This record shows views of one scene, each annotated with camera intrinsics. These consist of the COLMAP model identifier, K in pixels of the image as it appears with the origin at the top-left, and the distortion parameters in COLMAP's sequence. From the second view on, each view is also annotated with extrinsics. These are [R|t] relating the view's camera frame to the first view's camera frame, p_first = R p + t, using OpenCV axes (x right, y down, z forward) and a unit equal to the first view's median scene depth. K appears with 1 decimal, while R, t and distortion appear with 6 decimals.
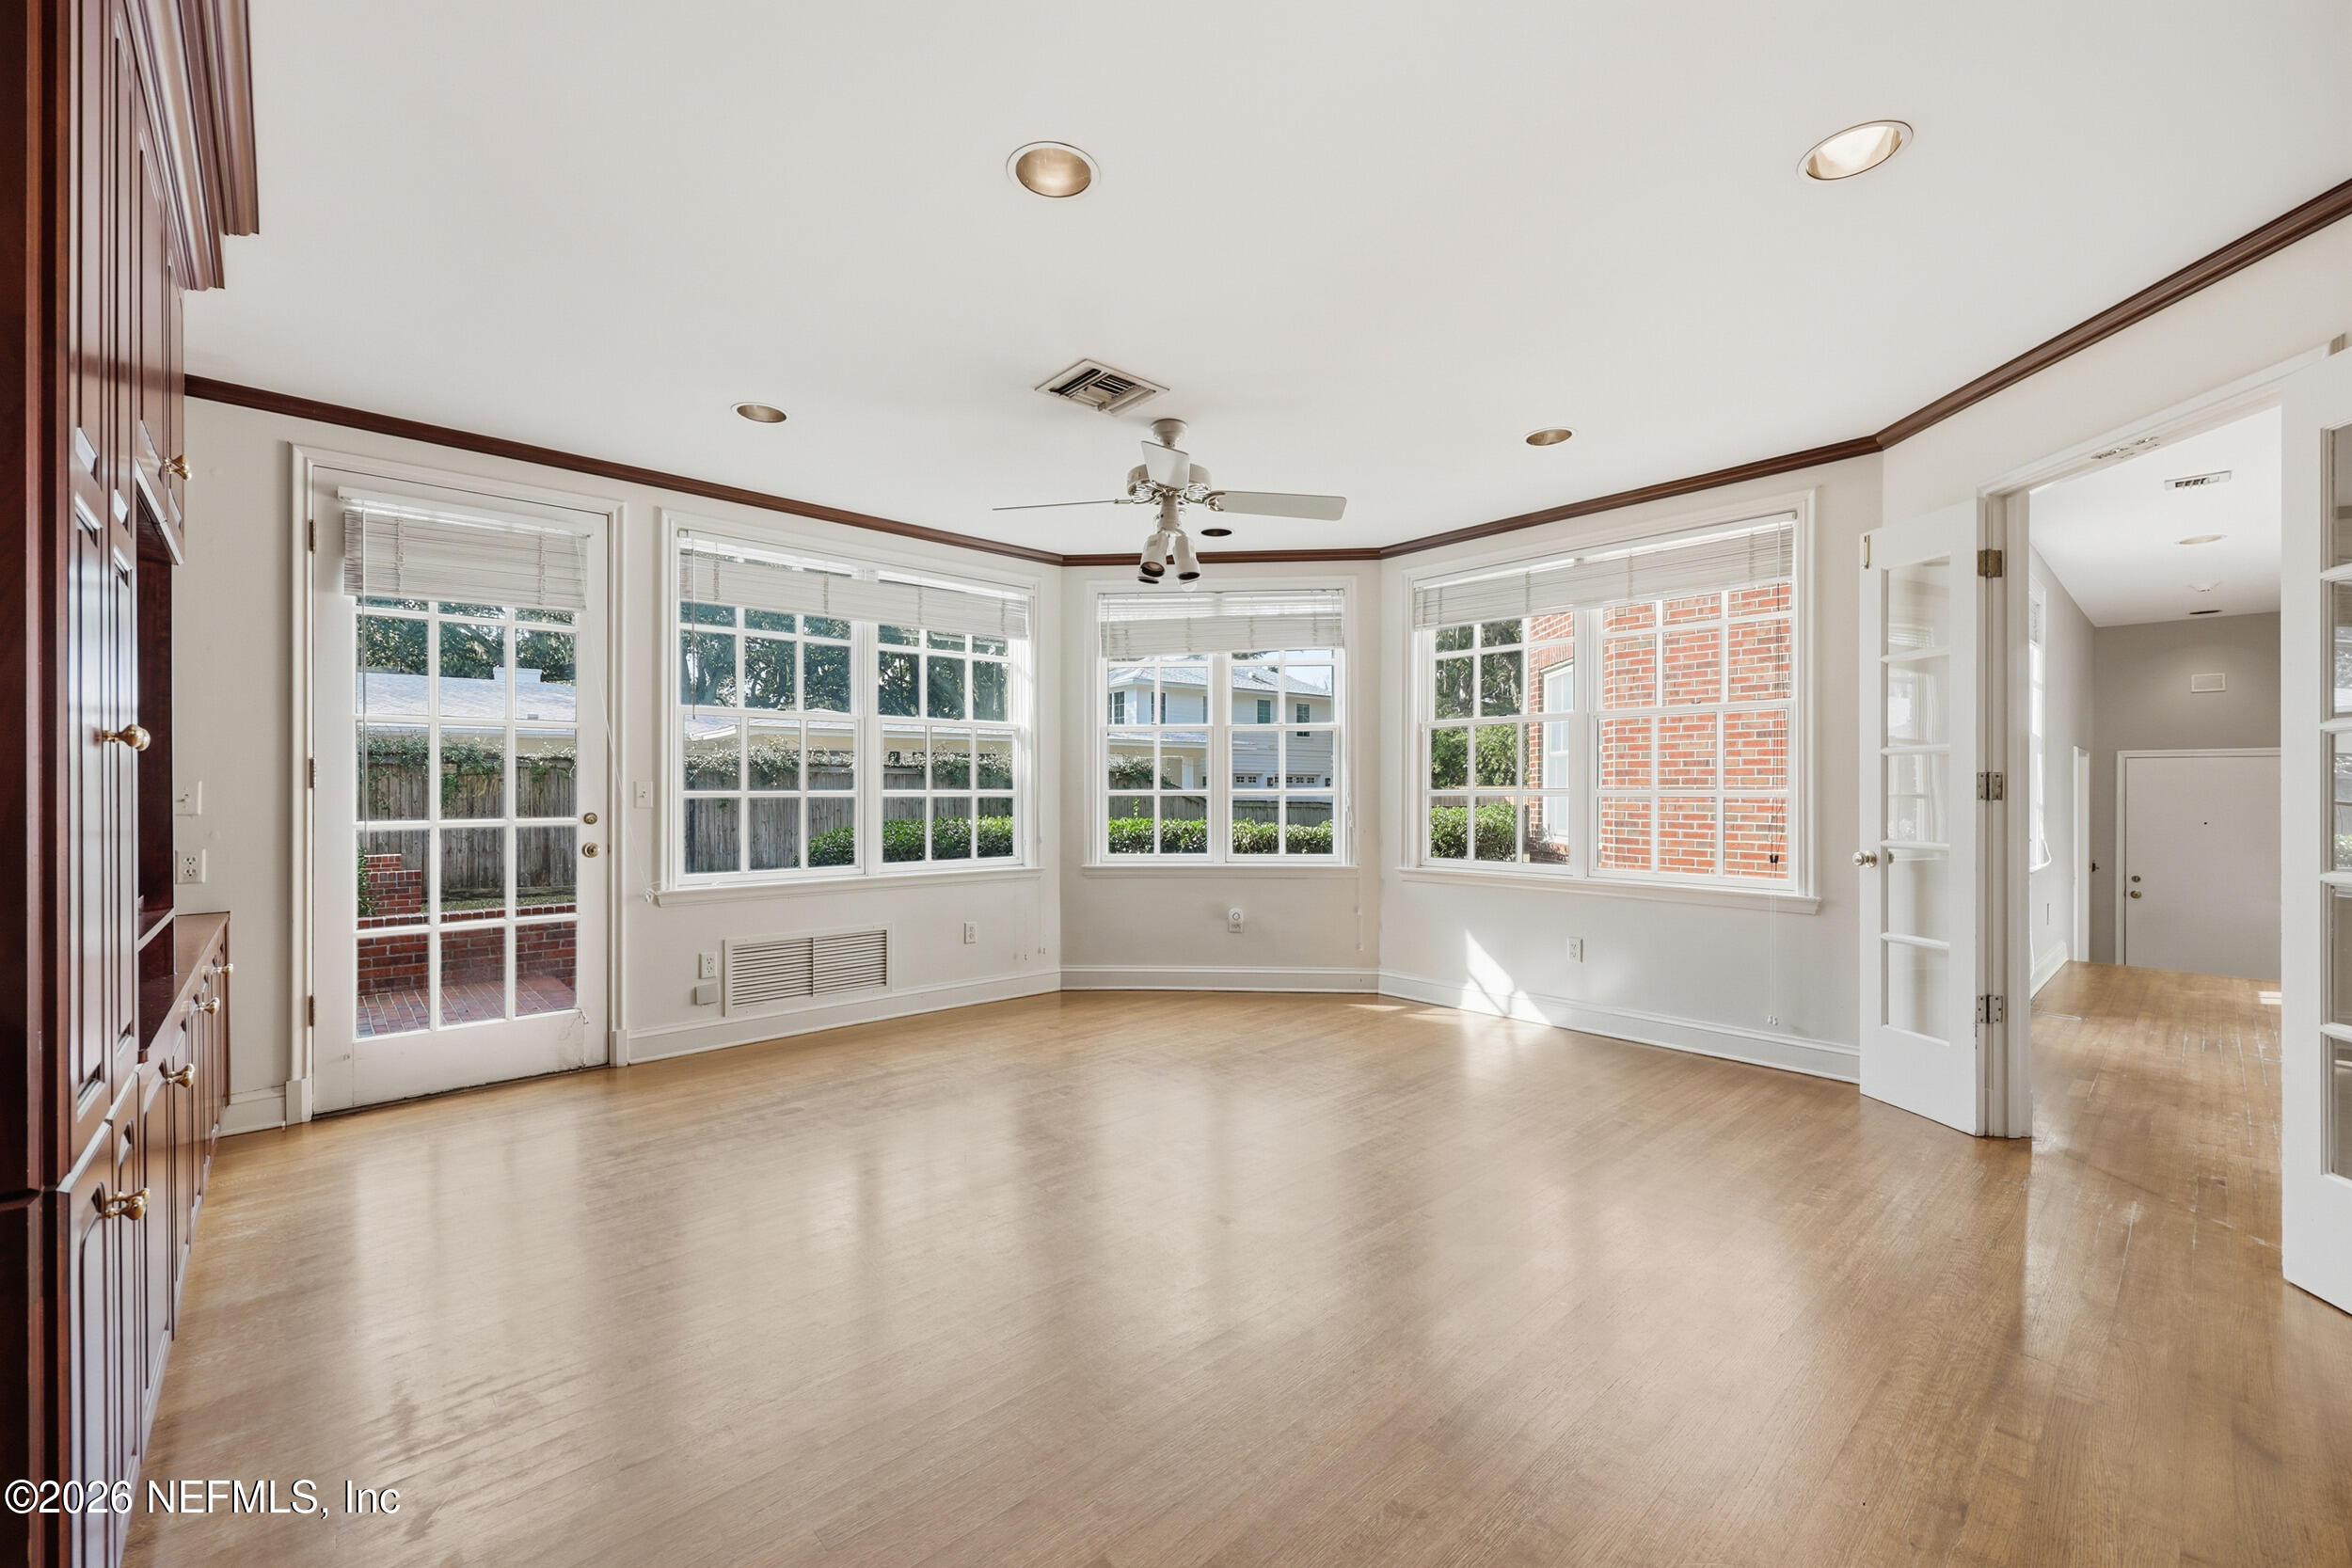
lens RADIAL K [[953.6, 0, 1179.1], [0, 953.6, 793.6], [0, 0, 1]] dist [0.000272, 0.000124]
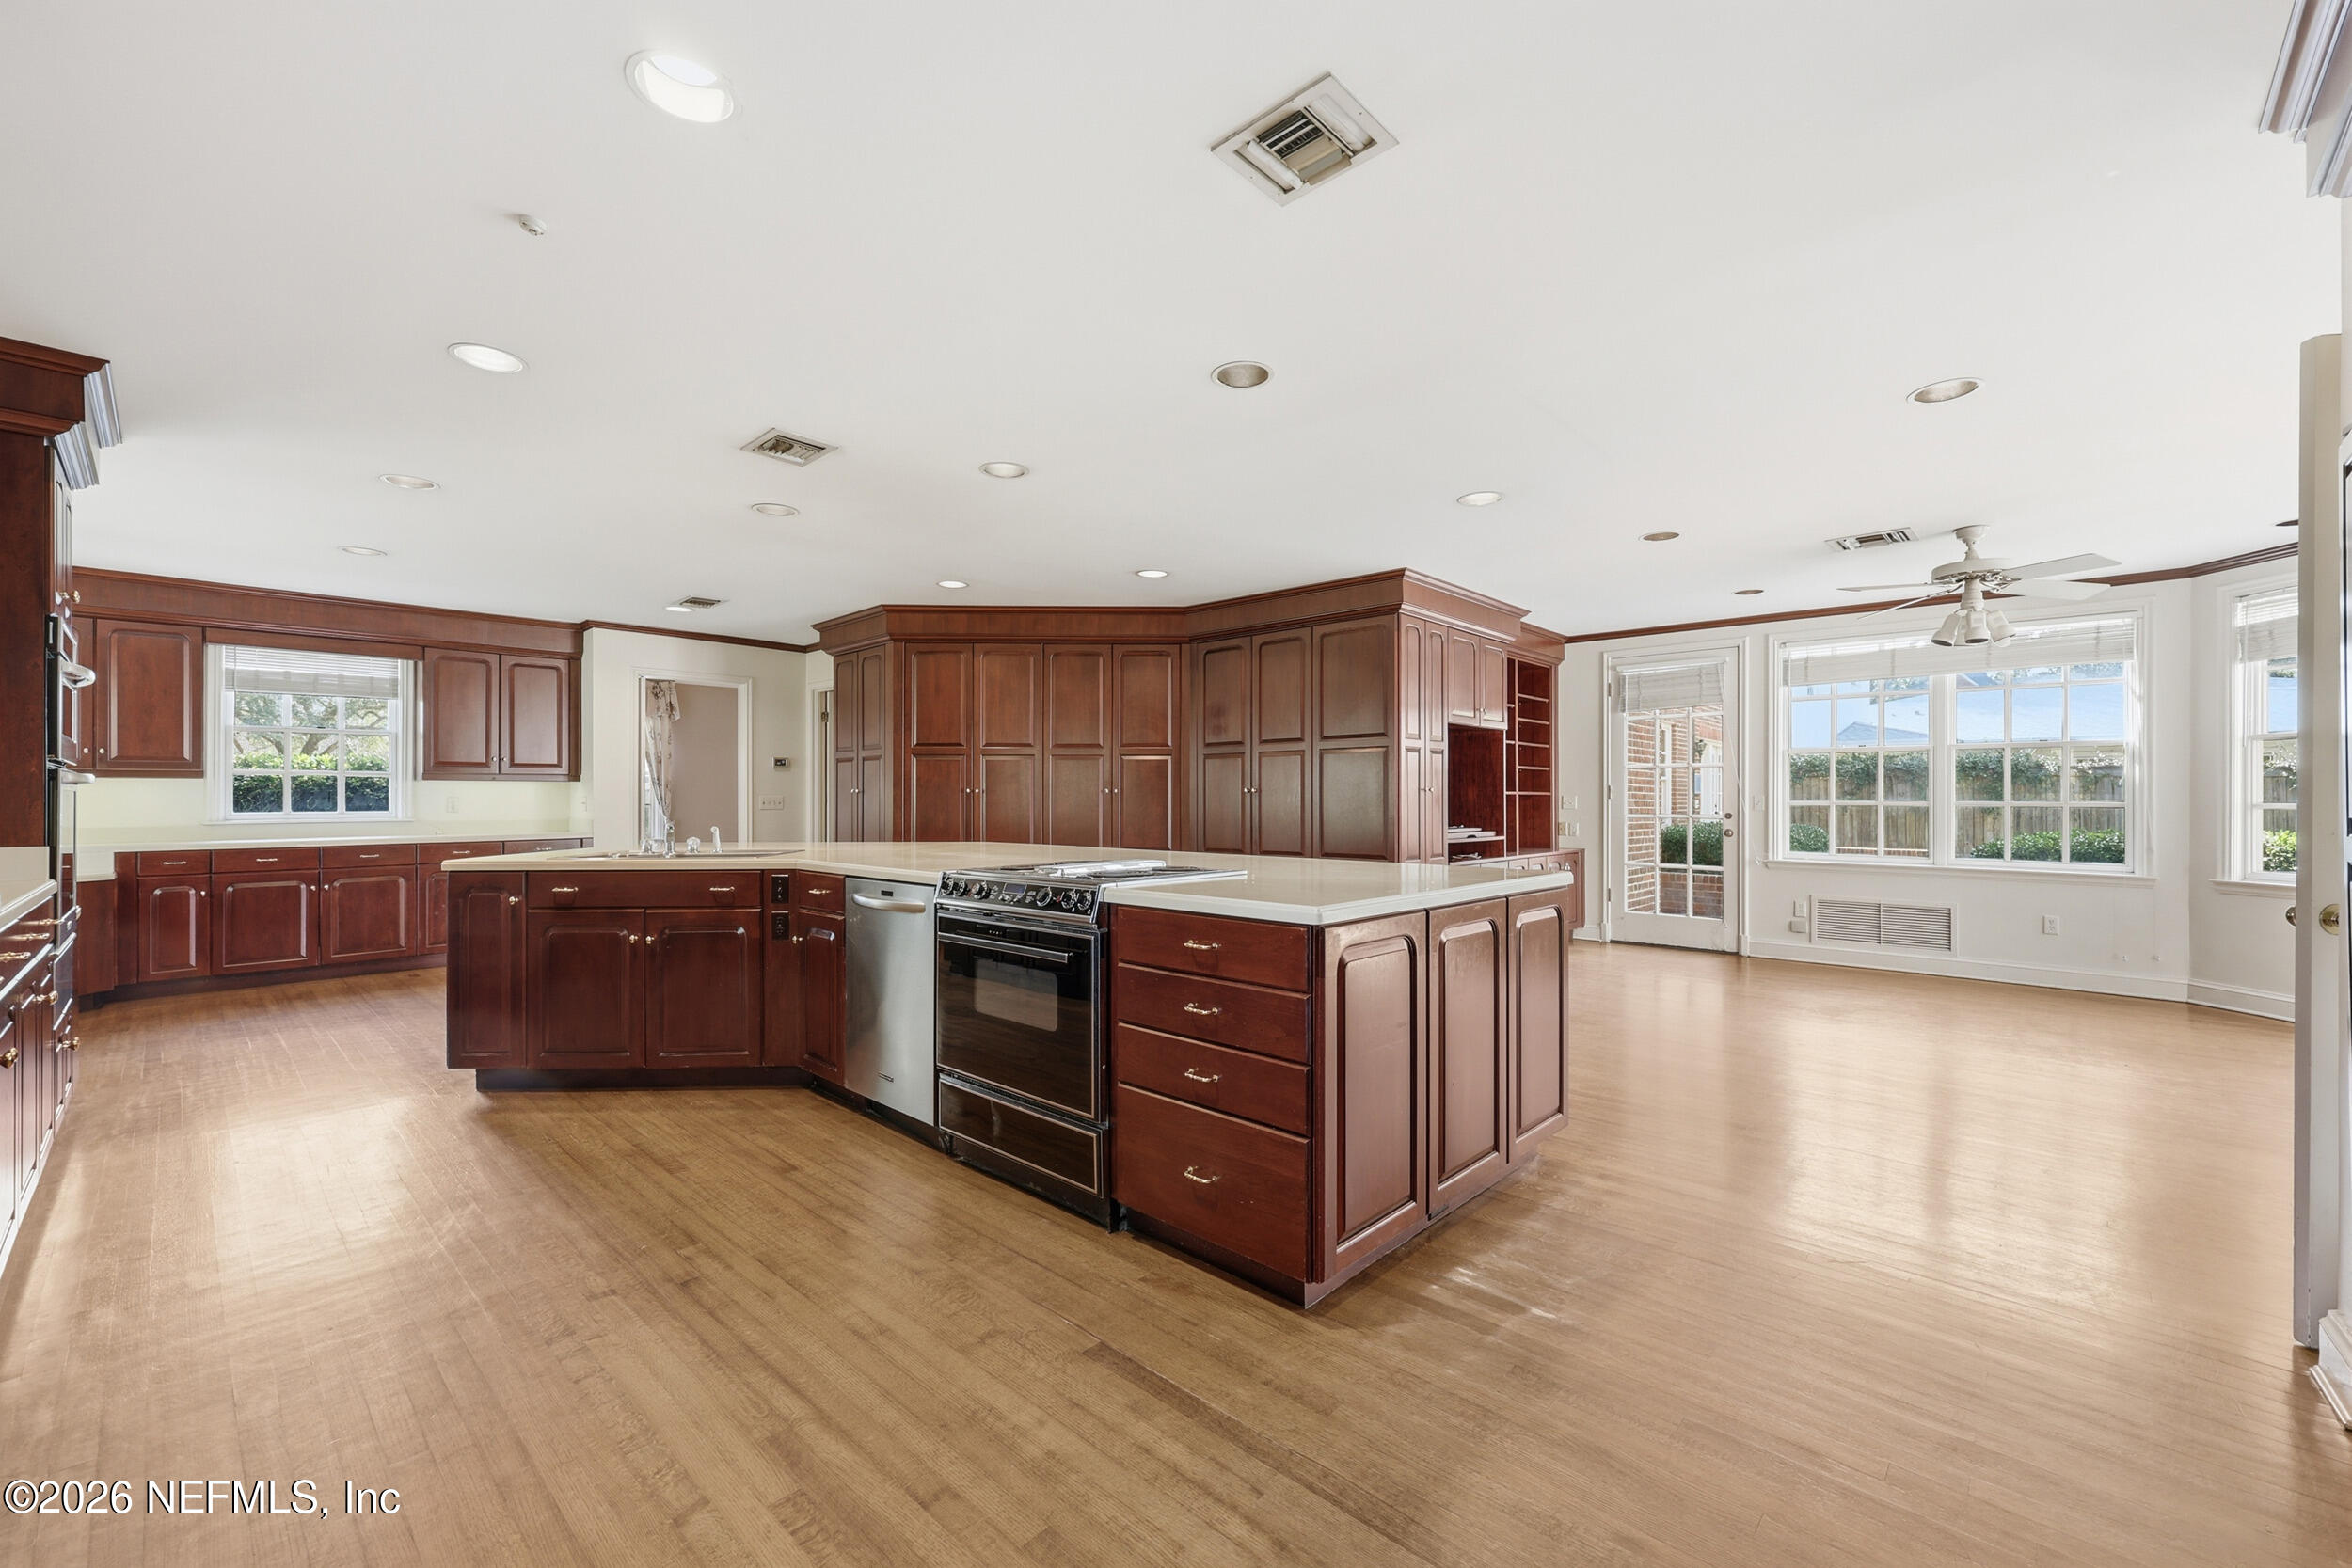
lens RADIAL K [[953.6, 0, 1179.1], [0, 953.6, 793.6], [0, 0, 1]] dist [0.000272, 0.000124]
pose [[0.065111, 0.000525, -0.997878, 1.109559], [0.000233, 1.000000, 0.000542, -0.017120], [0.997878, -0.000268, 0.065111, -0.160739]]
